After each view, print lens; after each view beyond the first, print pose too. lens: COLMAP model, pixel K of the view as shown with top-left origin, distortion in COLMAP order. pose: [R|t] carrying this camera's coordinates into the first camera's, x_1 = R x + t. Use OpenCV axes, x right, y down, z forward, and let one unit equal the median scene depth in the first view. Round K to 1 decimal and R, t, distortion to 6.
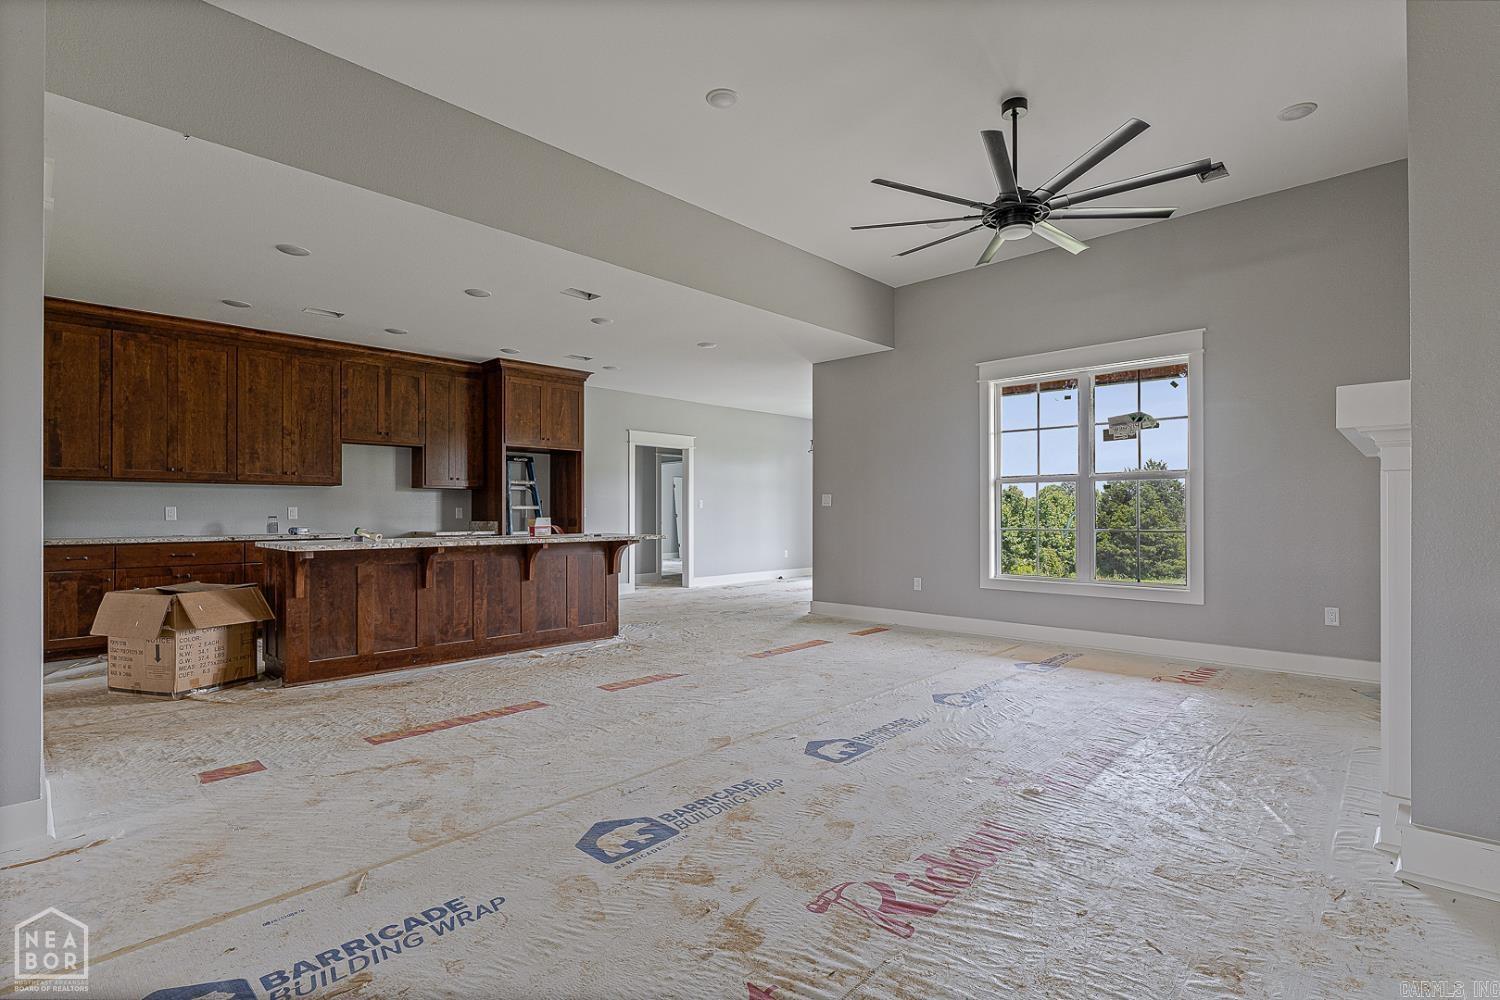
lens RADIAL K [[709.3, 0, 750.0], [0, 709.3, 500.0], [0, 0, 1]] dist [-0.013404, 0.000010]
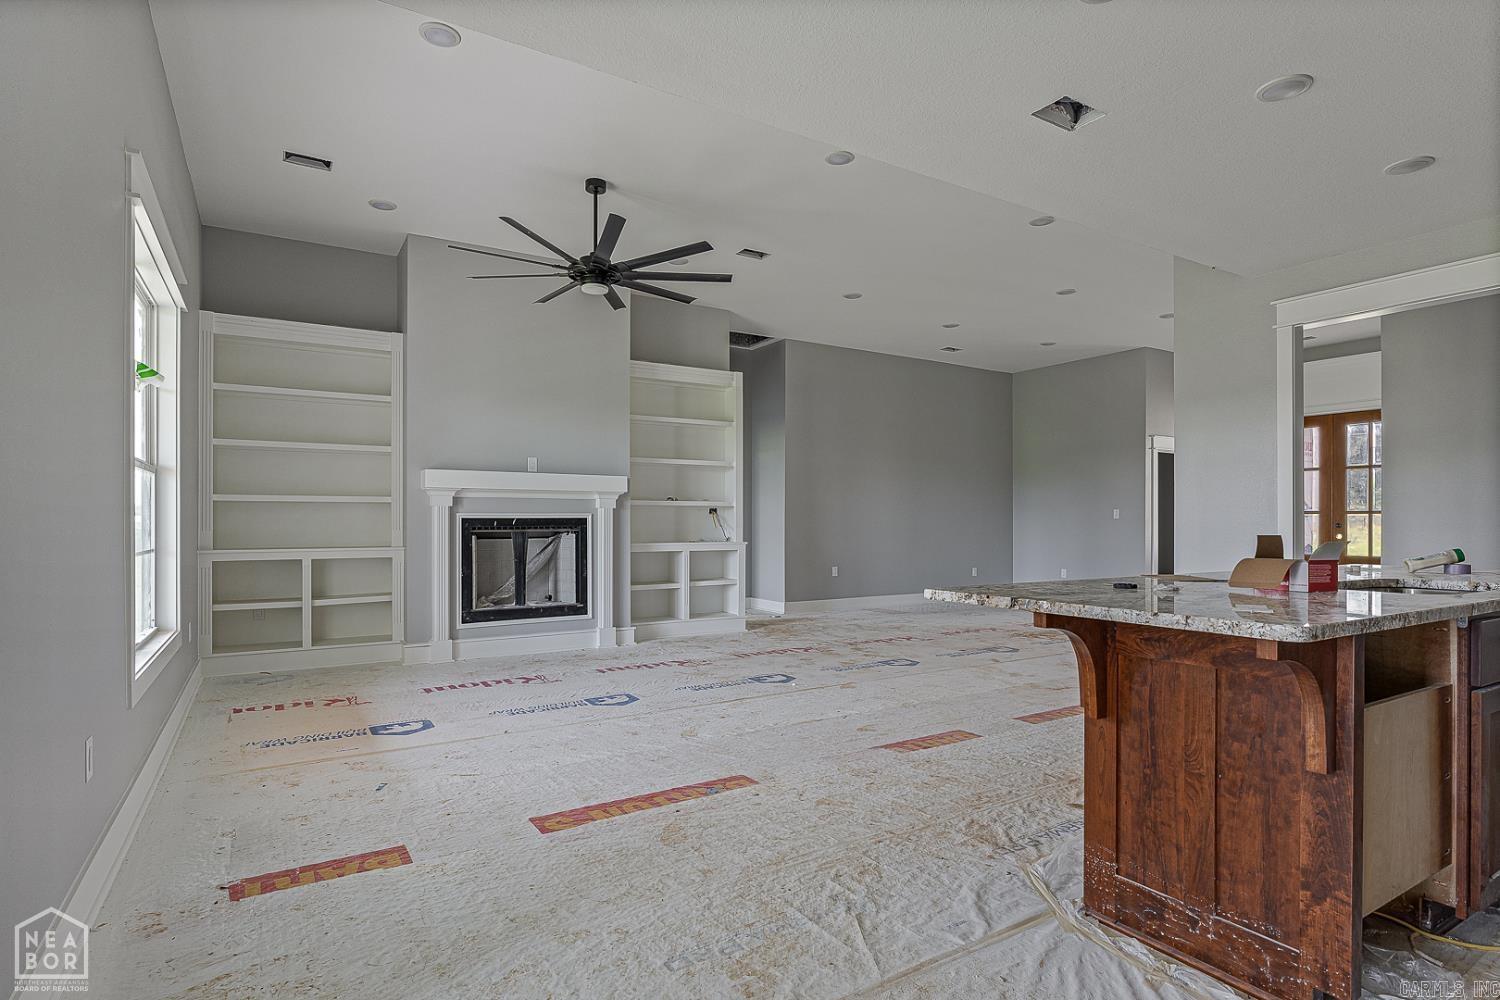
lens RADIAL K [[774.8, 0, 750.5], [0, 774.8, 523.8], [0, 0, 1]] dist [-0.000697, -0.000273]
pose [[-0.967542, -0.002702, 0.252695, -0.206208], [-0.006756, 0.999862, -0.015177, 0.036934], [-0.252619, -0.016392, -0.967427, 2.176096]]
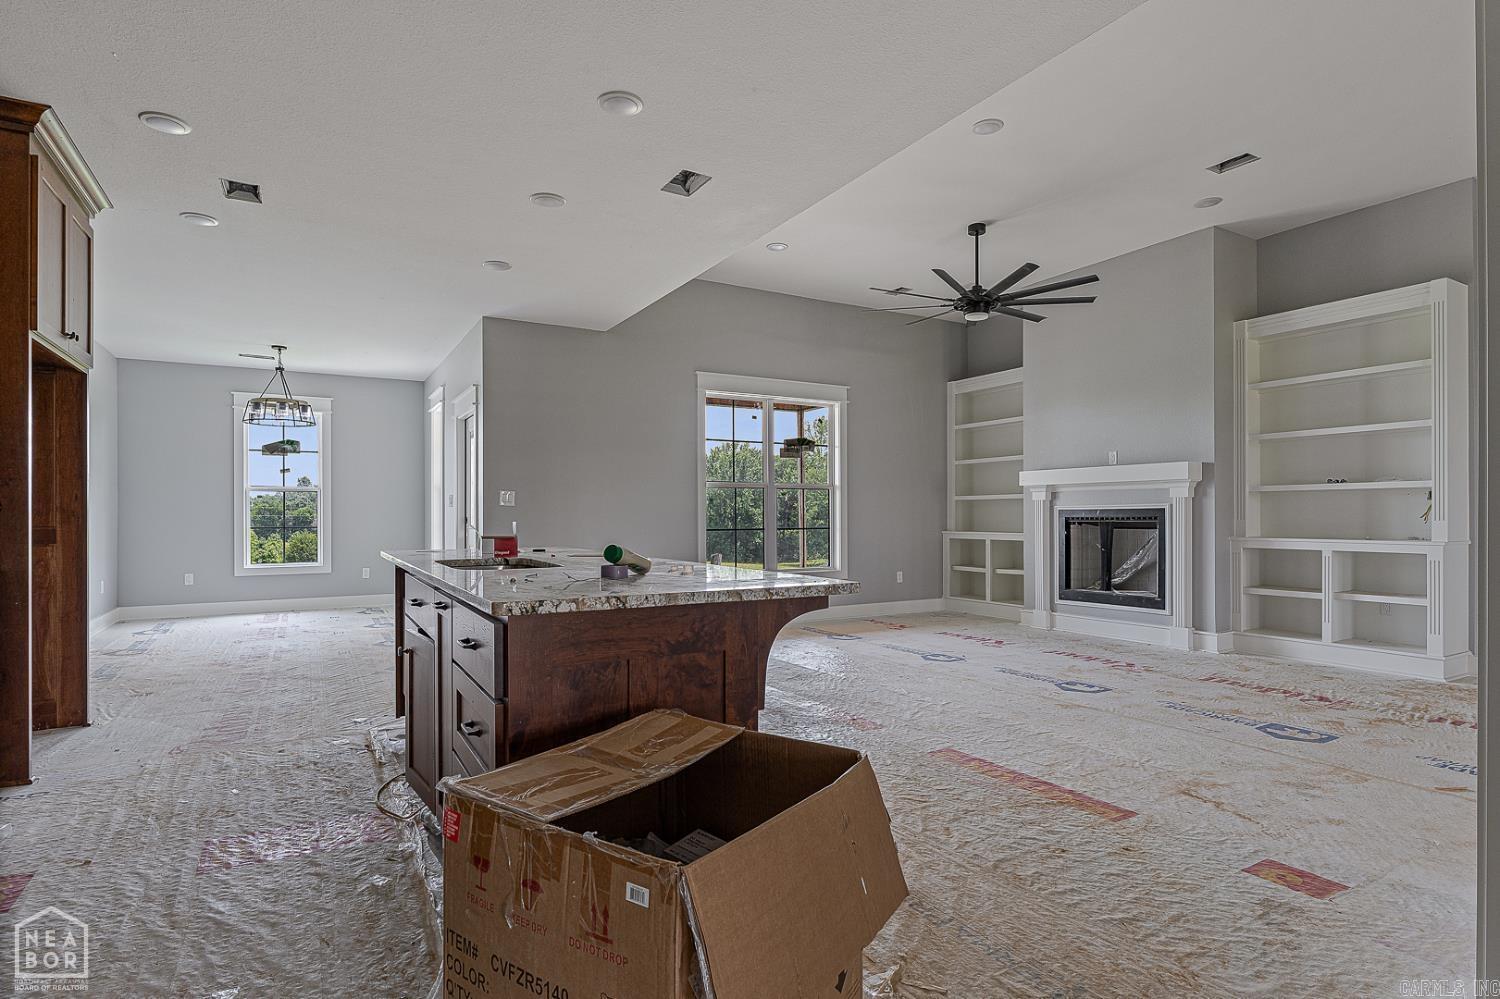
lens RADIAL K [[782.4, 0, 750.0], [0, 782.4, 499.5], [0, 0, 1]] dist [-0.002092, -0.001152]
pose [[0.283136, 0.016969, 0.958930, -1.244286], [-0.015003, 0.999799, -0.013262, 0.017036], [-0.958963, -0.010632, 0.283333, 0.982936]]
